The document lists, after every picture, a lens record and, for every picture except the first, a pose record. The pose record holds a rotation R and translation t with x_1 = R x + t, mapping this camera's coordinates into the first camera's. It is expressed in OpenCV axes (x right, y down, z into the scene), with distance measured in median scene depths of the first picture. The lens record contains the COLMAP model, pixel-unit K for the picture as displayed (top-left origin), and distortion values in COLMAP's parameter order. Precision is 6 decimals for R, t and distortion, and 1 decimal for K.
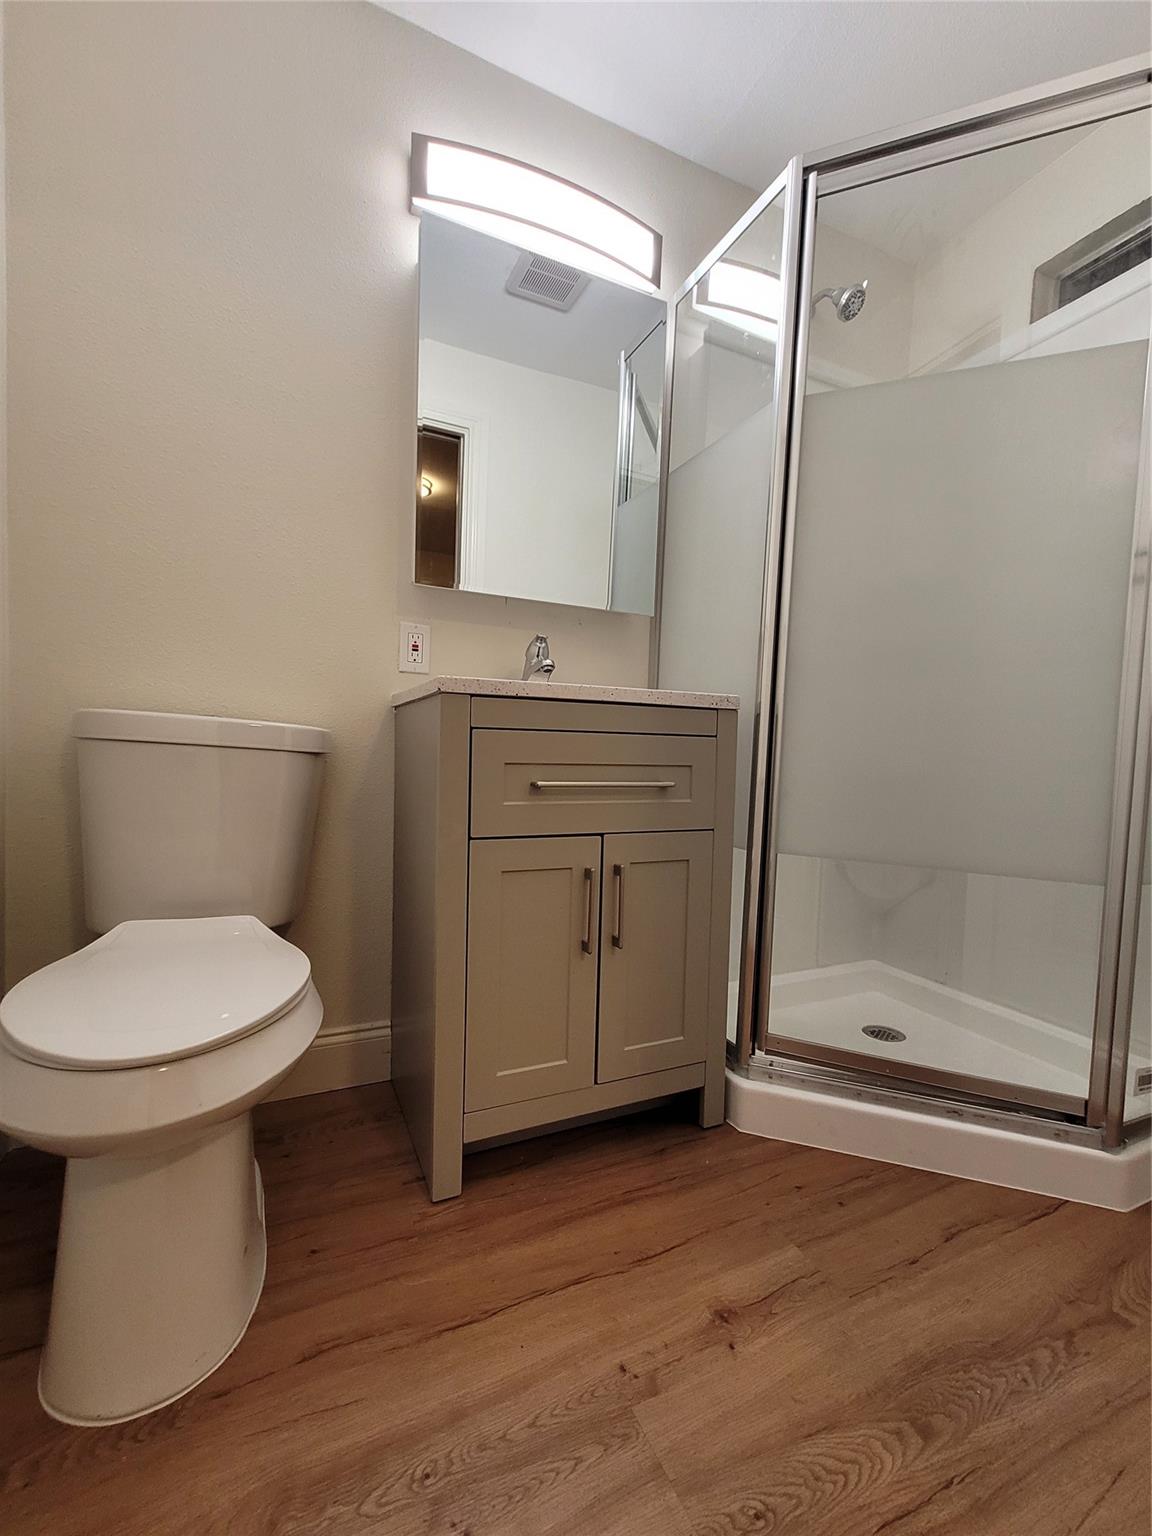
lens RADIAL K [[652.9, 0, 576.0], [0, 652.9, 768.0], [0, 0, 1]] dist [0.001318, 0.000085]
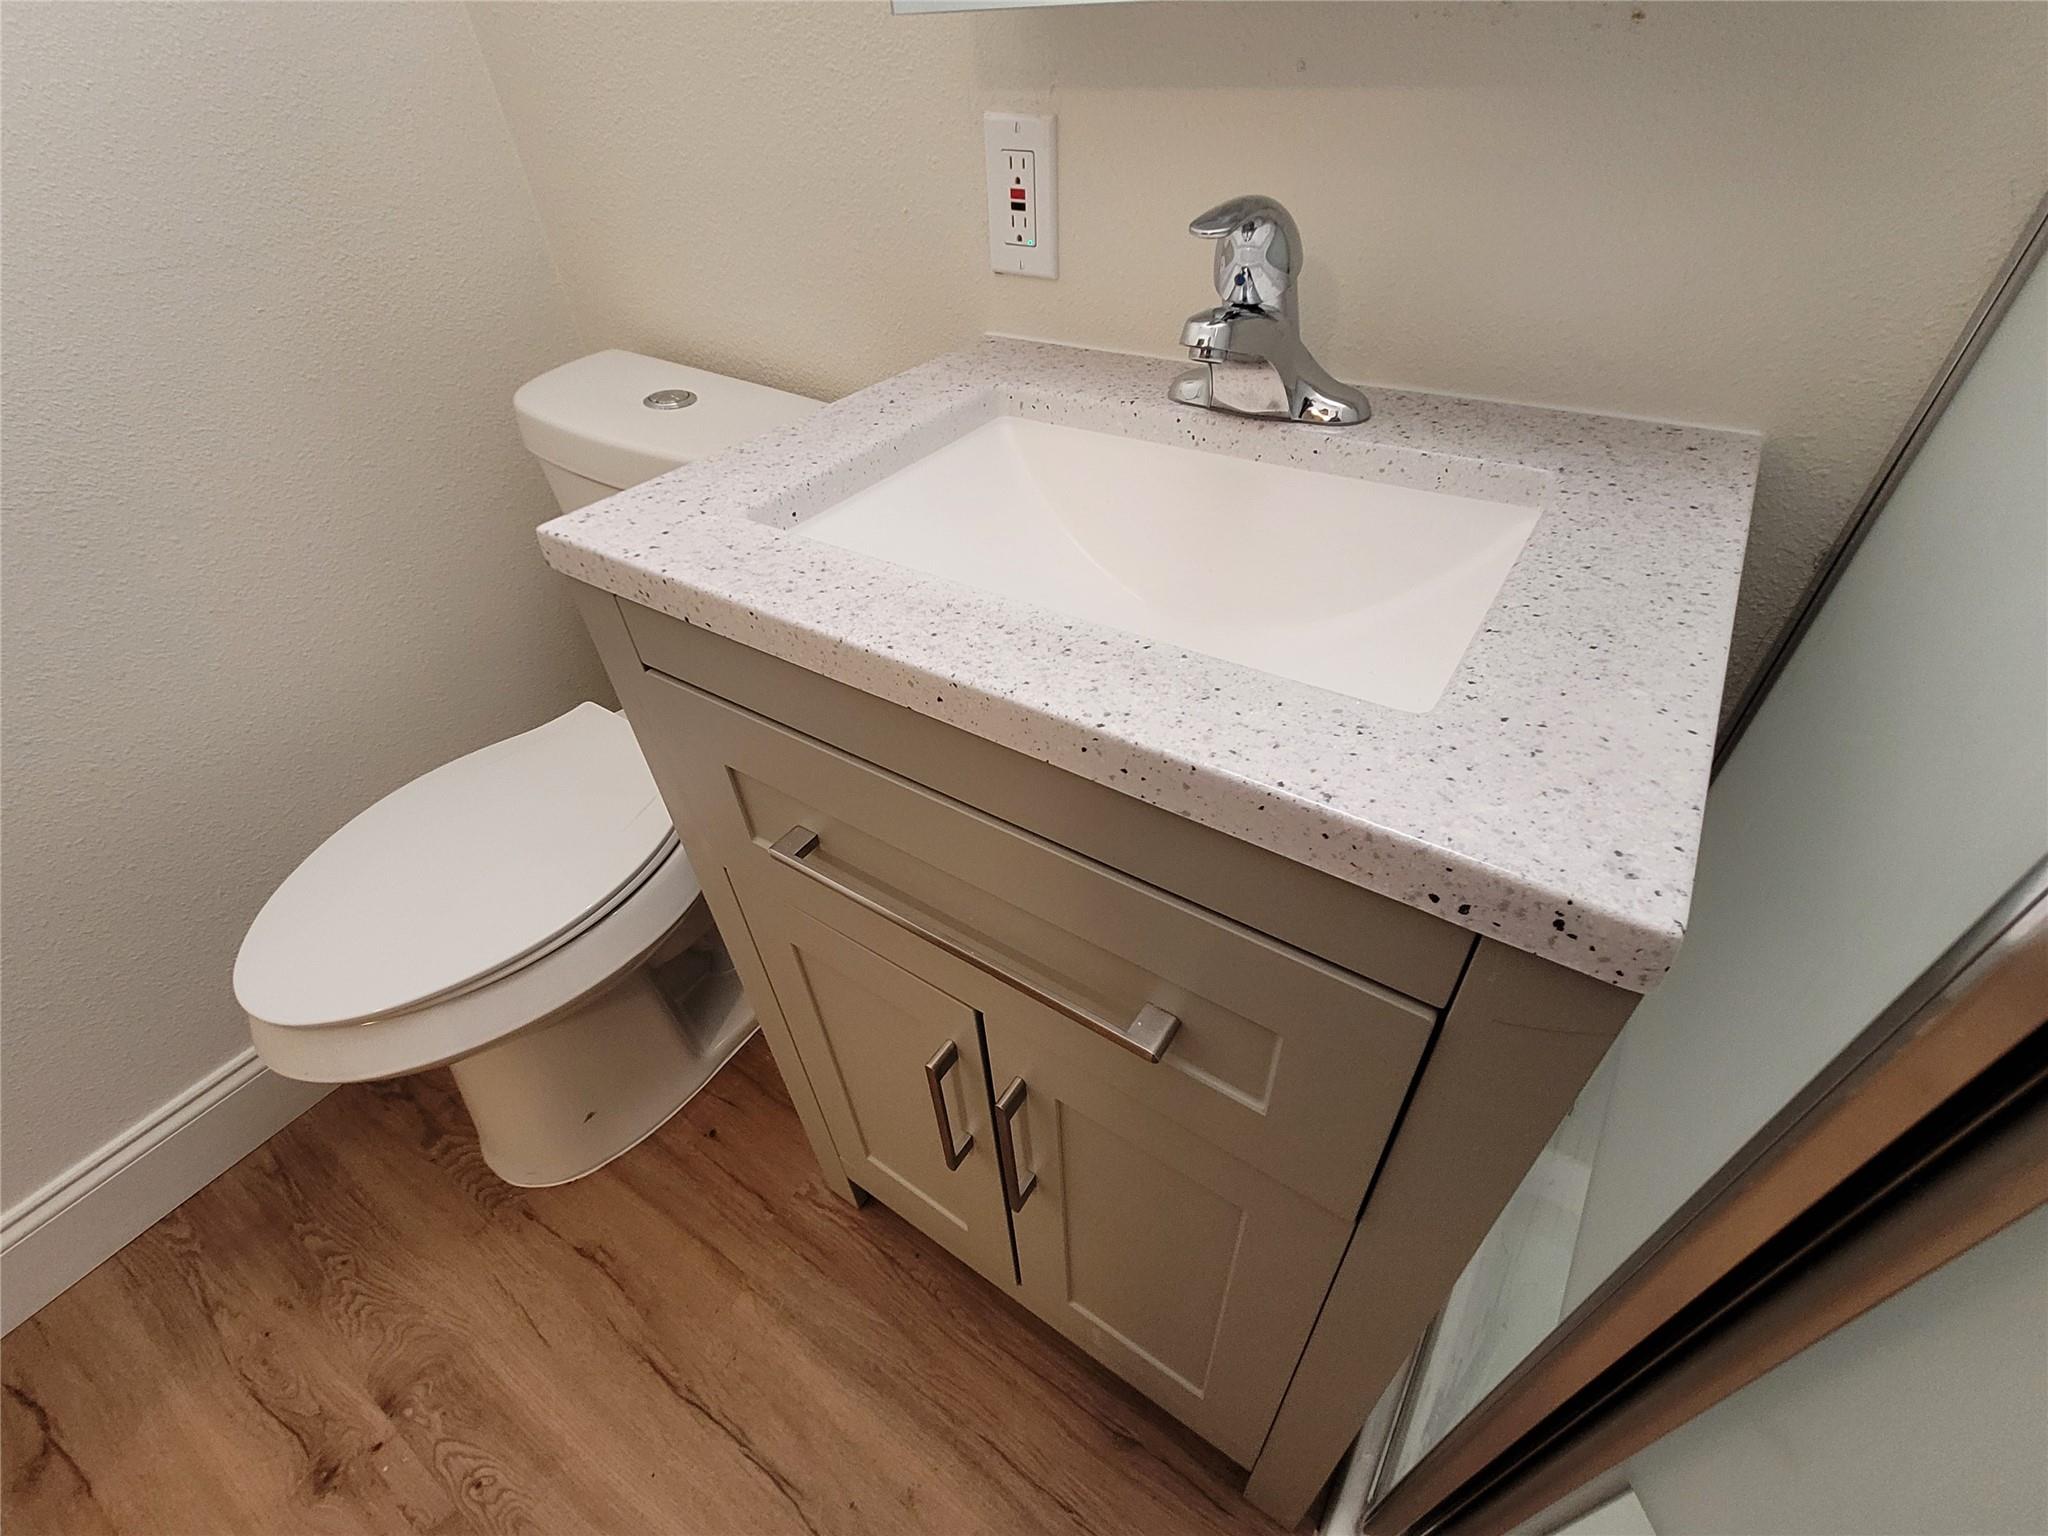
lens RADIAL K [[870.5, 0, 1024.0], [0, 870.5, 768.0], [0, 0, 1]] dist [0.001318, 0.000085]
pose [[0.524020, 0.502688, -0.687538, 0.359817], [0.038529, 0.792430, 0.608744, -0.331473], [0.850834, -0.345484, 0.395881, 1.019247]]
